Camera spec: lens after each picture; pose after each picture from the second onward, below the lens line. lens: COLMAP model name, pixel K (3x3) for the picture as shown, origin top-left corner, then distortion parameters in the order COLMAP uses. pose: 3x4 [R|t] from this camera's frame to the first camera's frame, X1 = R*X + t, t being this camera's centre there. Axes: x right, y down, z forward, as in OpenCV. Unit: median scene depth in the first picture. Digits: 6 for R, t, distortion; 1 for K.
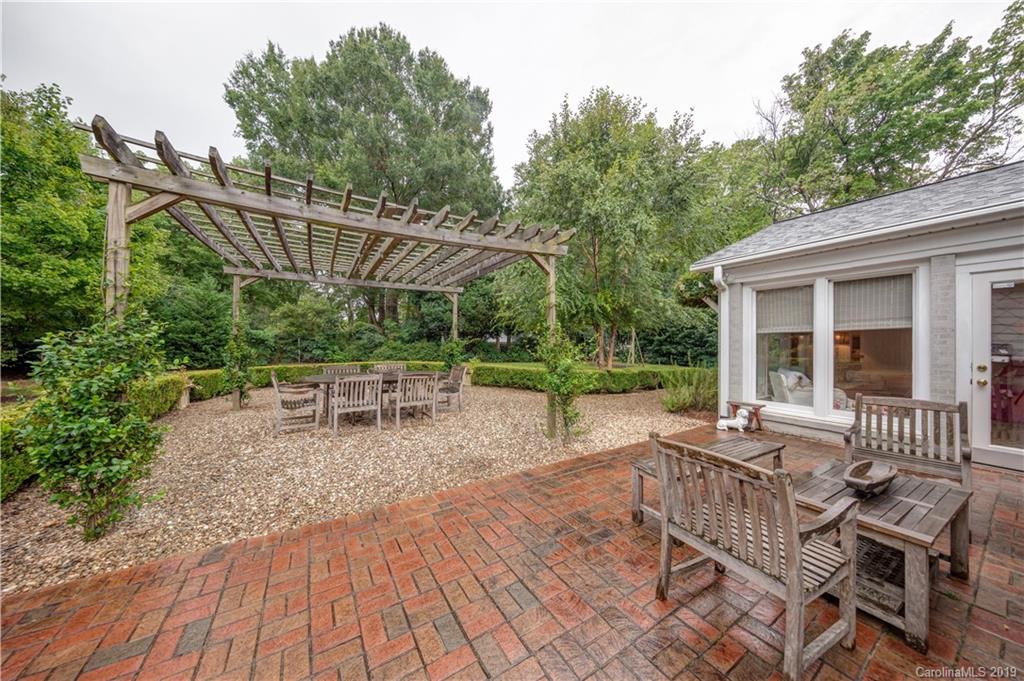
lens RADIAL K [[377.3, 0, 522.7], [0, 377.3, 340.7], [0, 0, 1]] dist [0.011170, -0.008079]
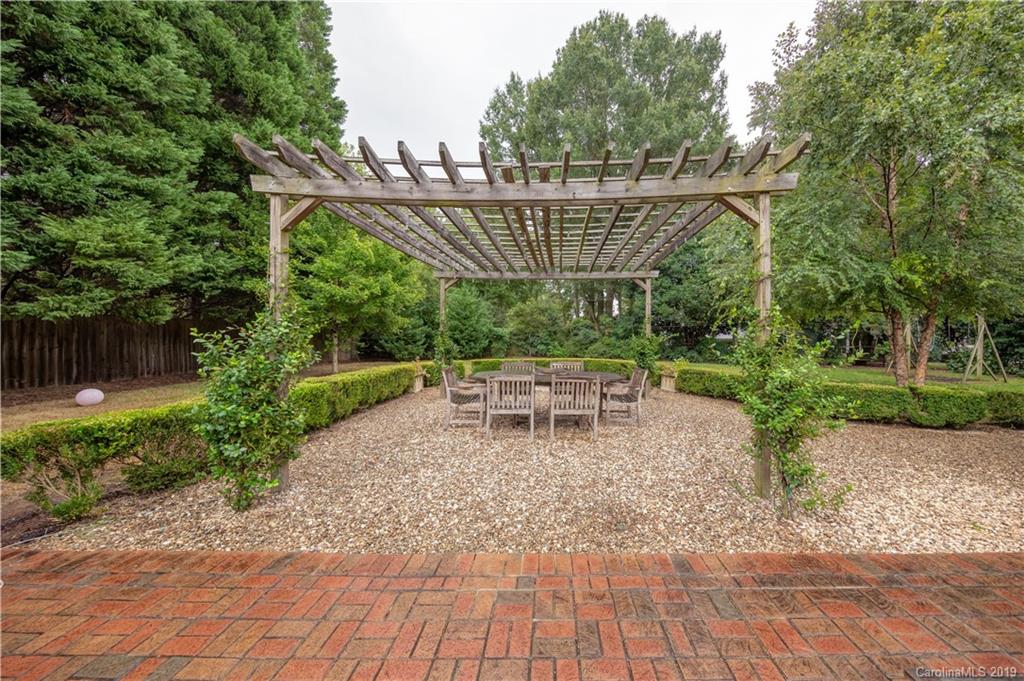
lens RADIAL K [[377.3, 0, 522.7], [0, 377.3, 340.7], [0, 0, 1]] dist [0.011170, -0.008079]
pose [[0.822155, 0.007210, -0.569218, 0.094610], [-0.001751, 0.999947, 0.010136, 0.001397], [0.569261, -0.007336, 0.822124, 0.255957]]
